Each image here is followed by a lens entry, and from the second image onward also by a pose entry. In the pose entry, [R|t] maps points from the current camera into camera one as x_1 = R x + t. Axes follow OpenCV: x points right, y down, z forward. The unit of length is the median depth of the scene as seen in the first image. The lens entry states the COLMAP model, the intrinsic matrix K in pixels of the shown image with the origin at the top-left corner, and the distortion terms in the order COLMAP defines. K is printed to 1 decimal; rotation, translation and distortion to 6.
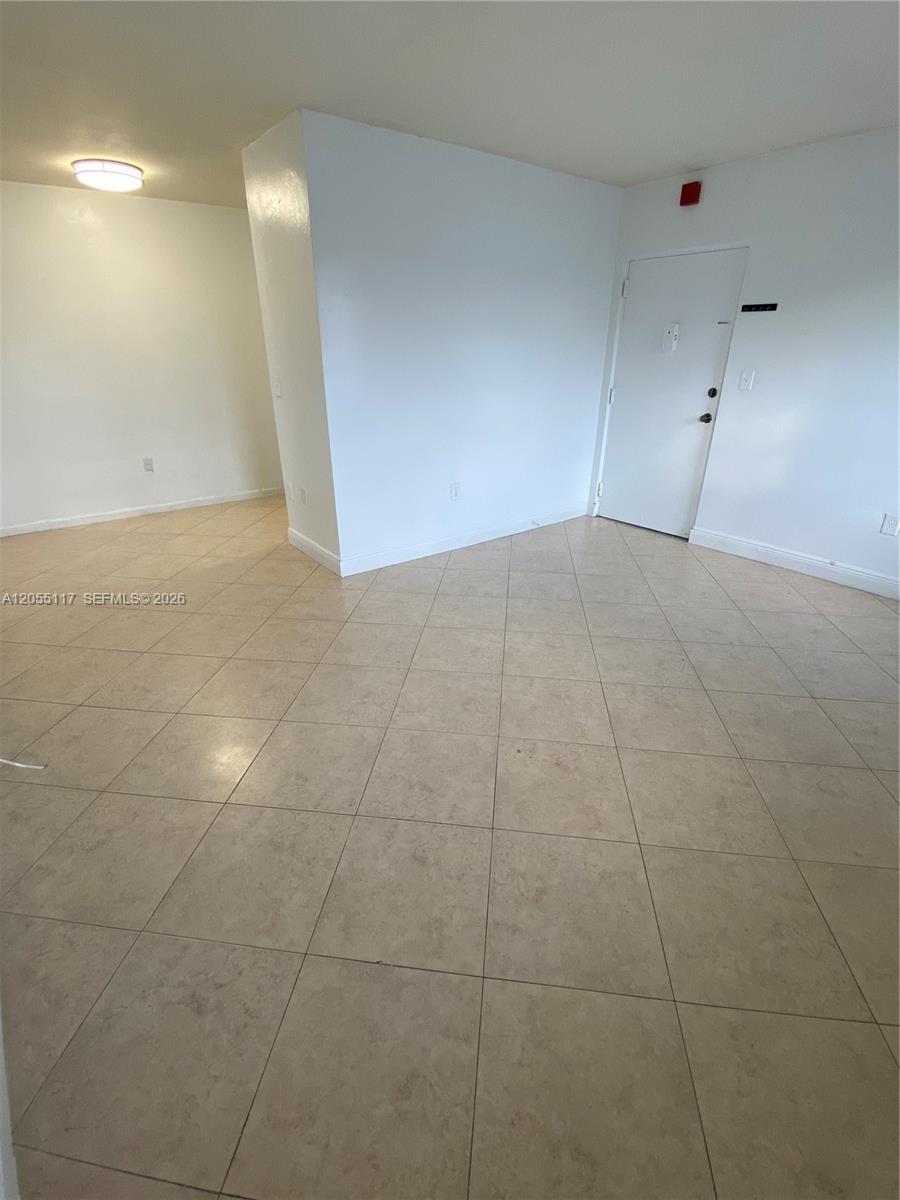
lens RADIAL K [[537.1, 0, 450.0], [0, 537.1, 600.0], [0, 0, 1]] dist [0.000067, -0.000463]
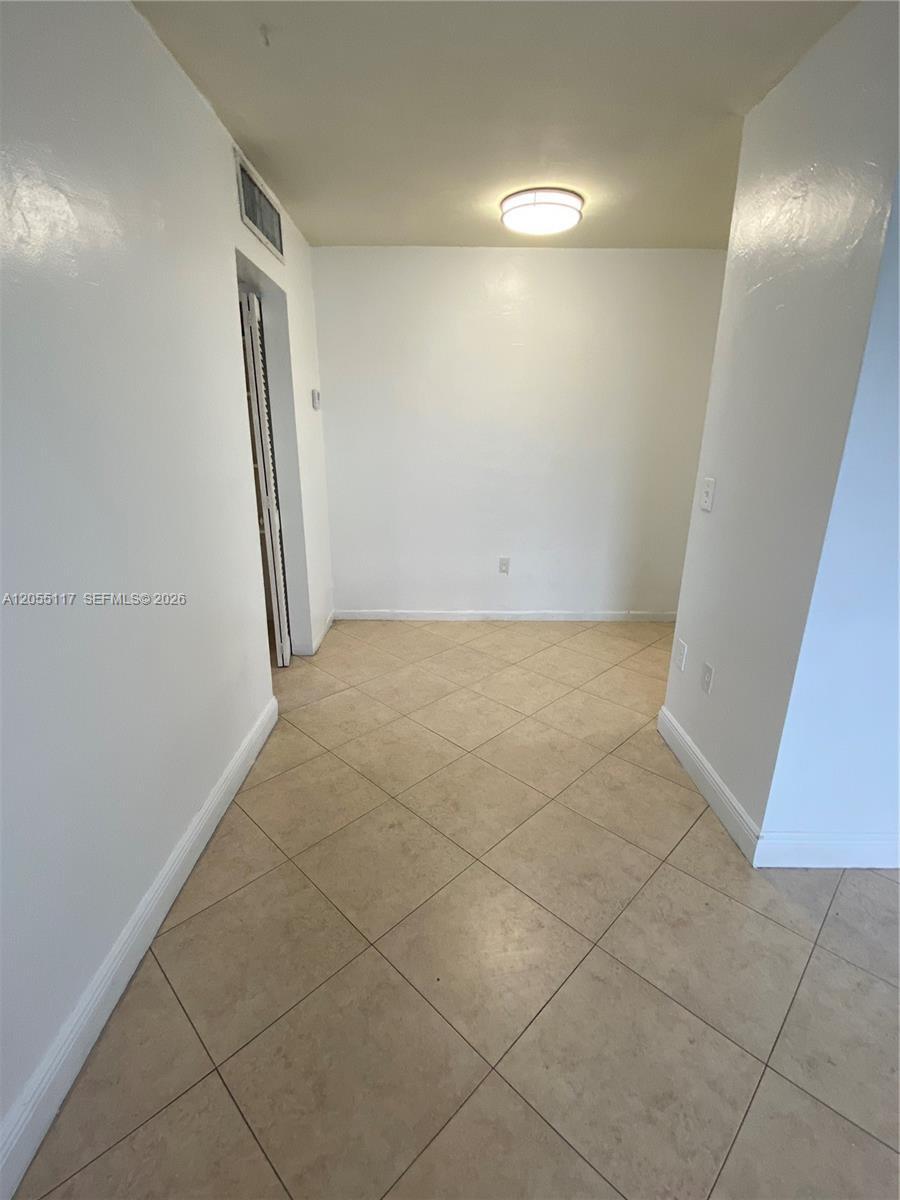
lens RADIAL K [[537.1, 0, 450.0], [0, 537.1, 600.0], [0, 0, 1]] dist [0.000067, -0.000463]
pose [[0.790110, 0.187129, -0.583703, -0.169141], [-0.263695, 0.963407, -0.048085, -0.172978], [0.553345, 0.191912, 0.810542, 0.367880]]
